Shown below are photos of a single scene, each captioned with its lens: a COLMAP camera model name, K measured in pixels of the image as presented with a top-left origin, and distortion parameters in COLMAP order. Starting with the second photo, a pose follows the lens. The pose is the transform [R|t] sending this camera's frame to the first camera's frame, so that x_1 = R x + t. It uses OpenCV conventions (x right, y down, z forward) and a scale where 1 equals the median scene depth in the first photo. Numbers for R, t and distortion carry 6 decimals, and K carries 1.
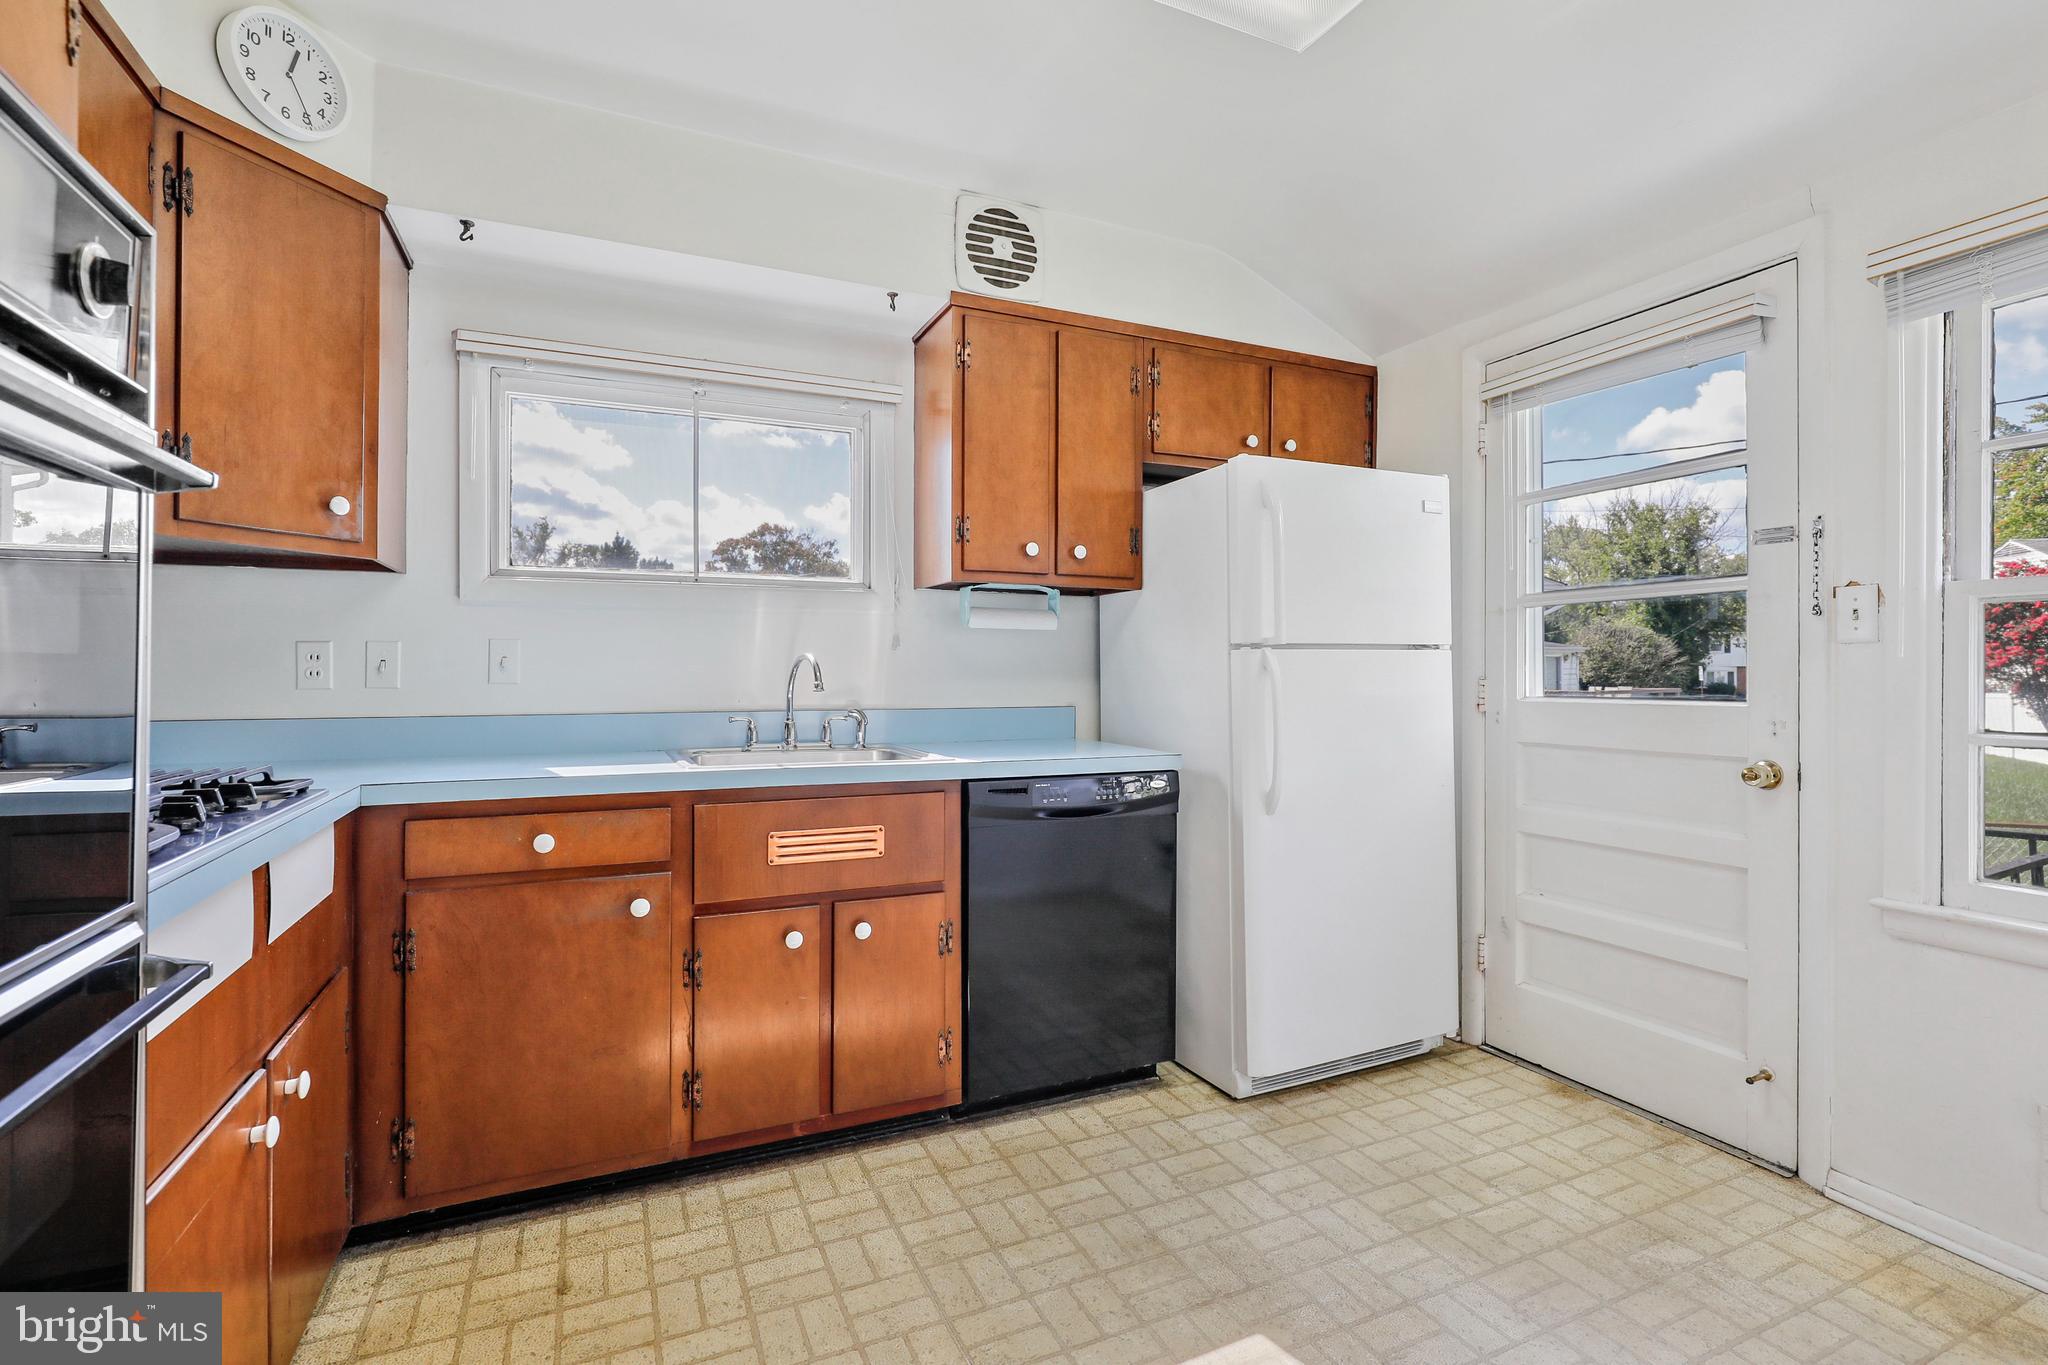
lens RADIAL K [[957.7, 0, 1043.4], [0, 957.7, 665.4], [0, 0, 1]] dist [-0.004714, 0.001485]
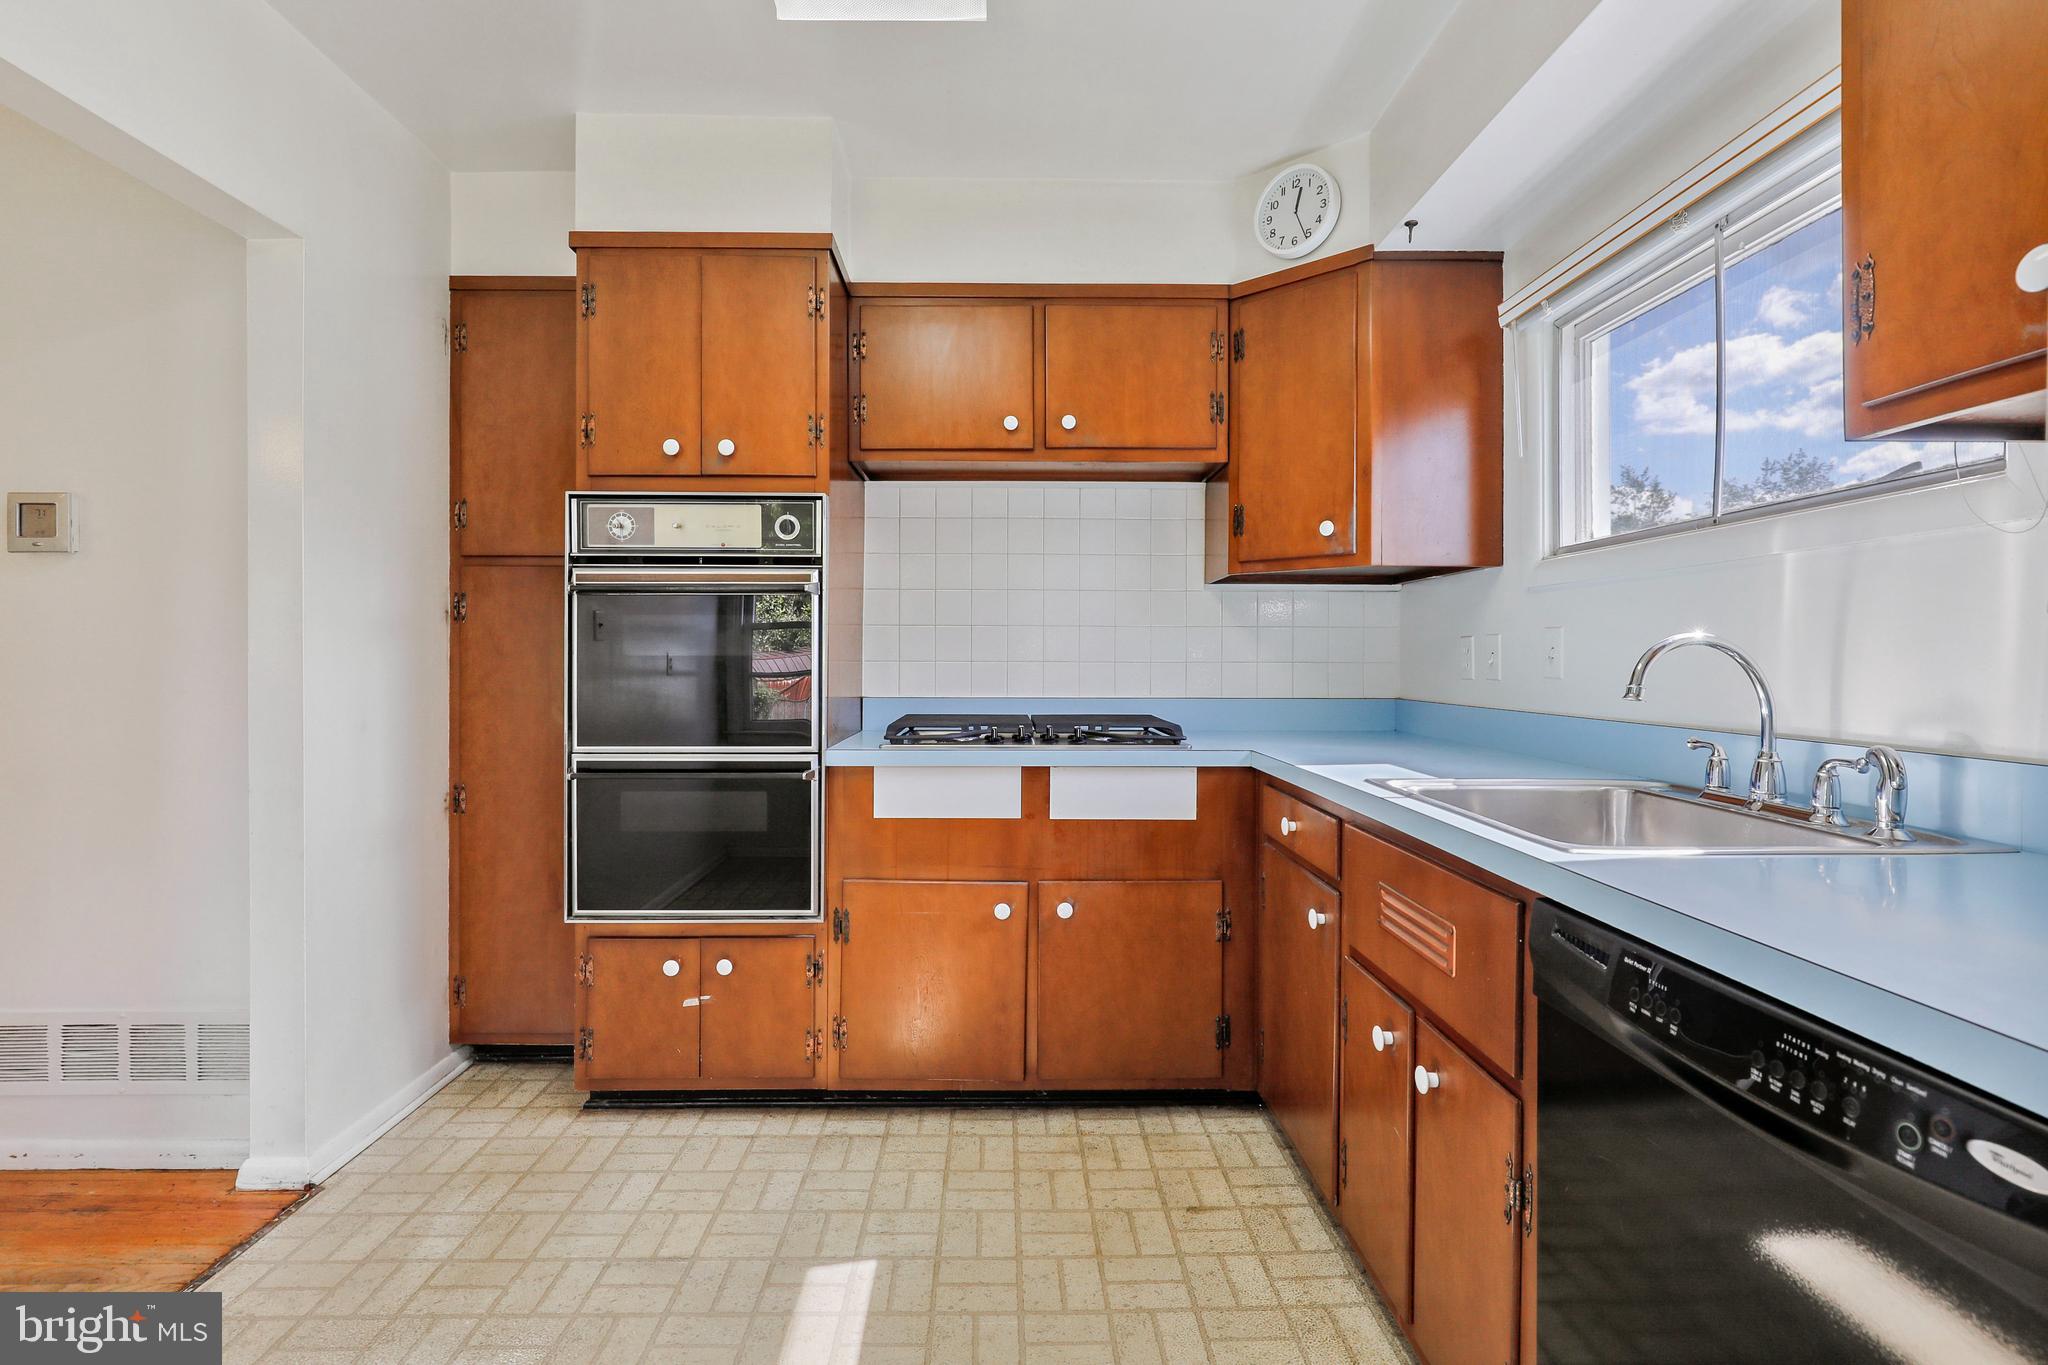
lens RADIAL K [[957.7, 0, 1012.3], [0, 957.7, 662.2], [0, 0, 1]] dist [-0.004714, 0.001485]
pose [[-0.417181, 0.000364, -0.908823, 0.524340], [0.002161, 0.999997, -0.000591, 0.004734], [0.908821, -0.002211, -0.417180, 1.088157]]
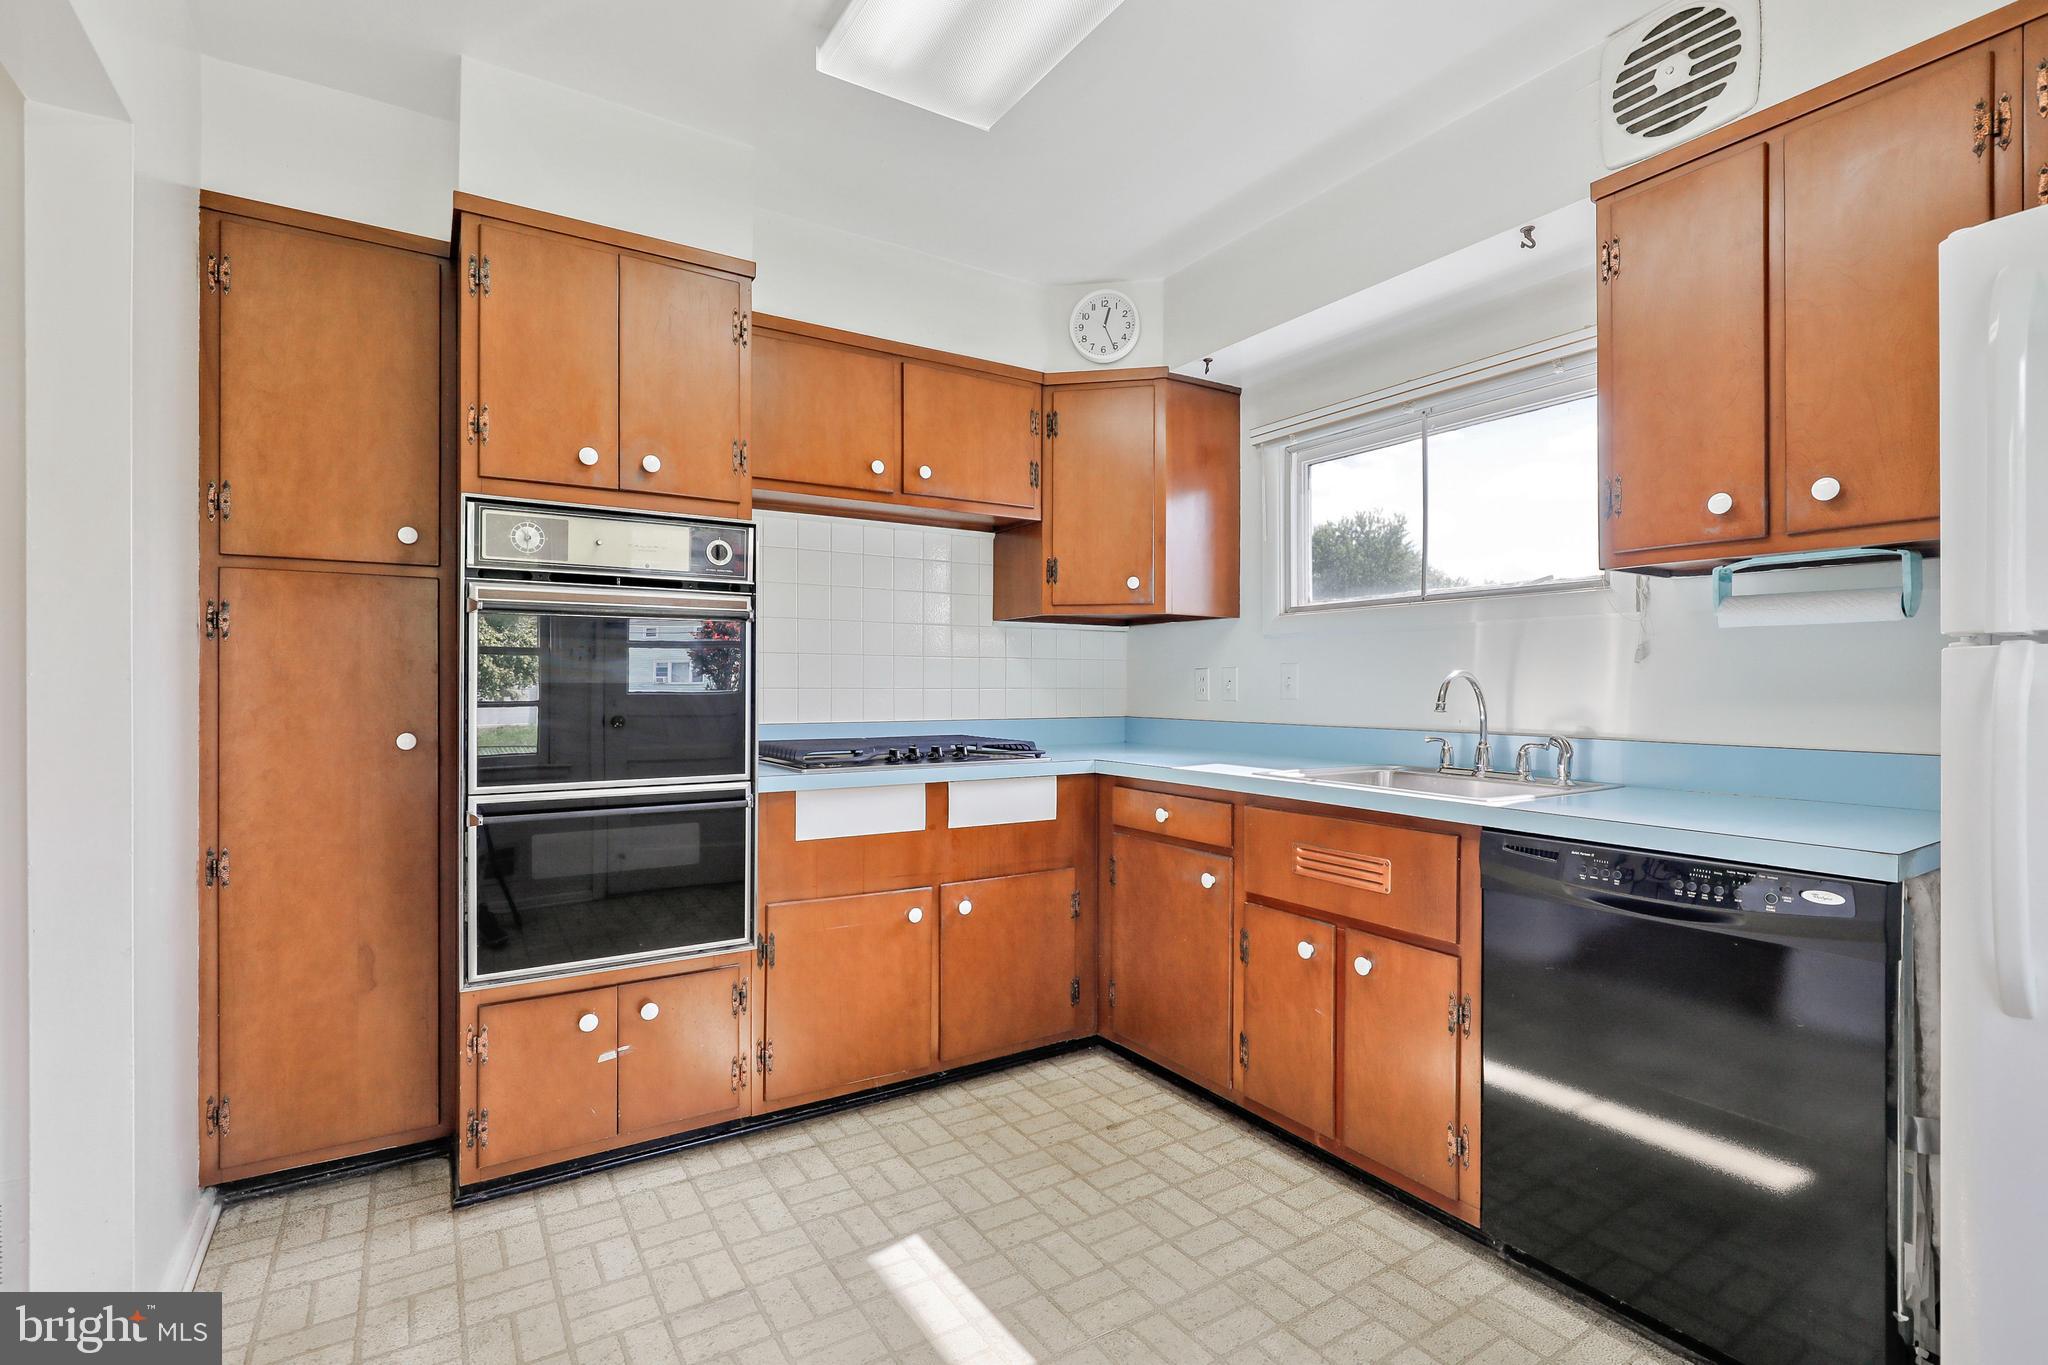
lens RADIAL K [[957.7, 0, 1012.9], [0, 957.7, 685.6], [0, 0, 1]] dist [-0.004714, 0.001485]
pose [[0.121778, -0.000397, -0.992557, 0.752377], [0.003839, 0.999993, 0.000071, -0.000049], [0.992550, -0.003819, 0.121779, 0.583230]]
